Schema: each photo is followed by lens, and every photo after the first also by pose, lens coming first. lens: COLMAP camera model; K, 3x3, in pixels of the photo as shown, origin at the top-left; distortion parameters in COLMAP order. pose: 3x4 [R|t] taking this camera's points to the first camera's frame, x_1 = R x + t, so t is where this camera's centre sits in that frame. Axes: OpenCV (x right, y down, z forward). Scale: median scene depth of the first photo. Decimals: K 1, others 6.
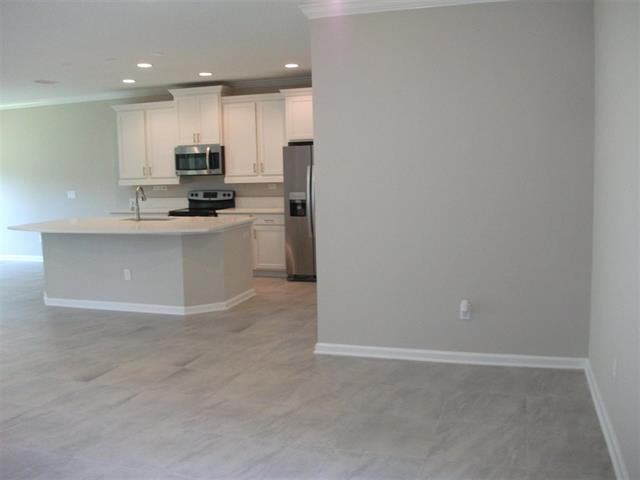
lens RADIAL K [[621.8, 0, 321.8], [0, 621.8, 236.0], [0, 0, 1]] dist [-0.107595, 0.000000]
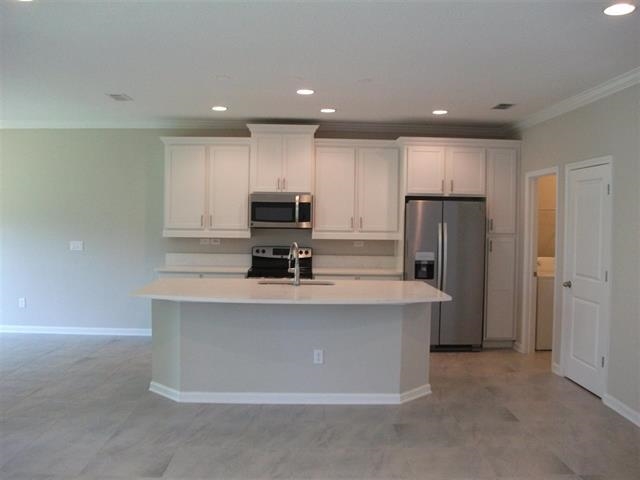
lens RADIAL K [[621.8, 0, 318.5], [0, 621.8, 238.9], [0, 0, 1]] dist [-0.107595, 0.000000]
pose [[0.937673, 0.027219, 0.346450, -0.448509], [0.000820, 0.996752, -0.080529, -0.016176], [-0.347517, 0.075794, 0.934605, 0.199143]]
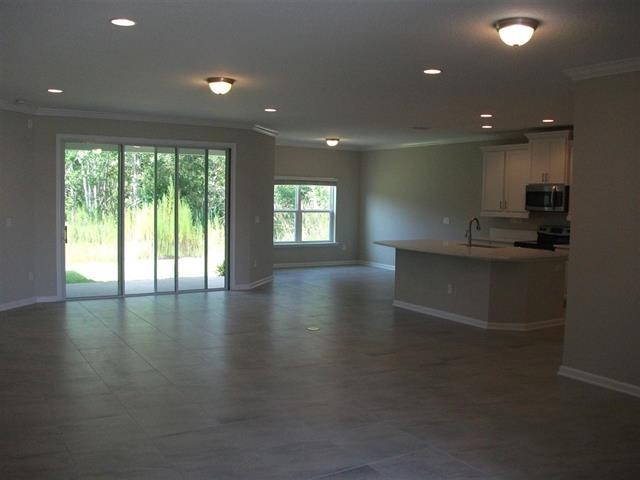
lens RADIAL K [[621.8, 0, 319.7], [0, 621.8, 235.8], [0, 0, 1]] dist [-0.107595, 0.000000]
pose [[0.761071, 0.080686, -0.643631, 0.201084], [-0.113899, 0.993441, -0.010144, 0.000691], [0.638591, 0.081030, 0.765269, -0.078137]]
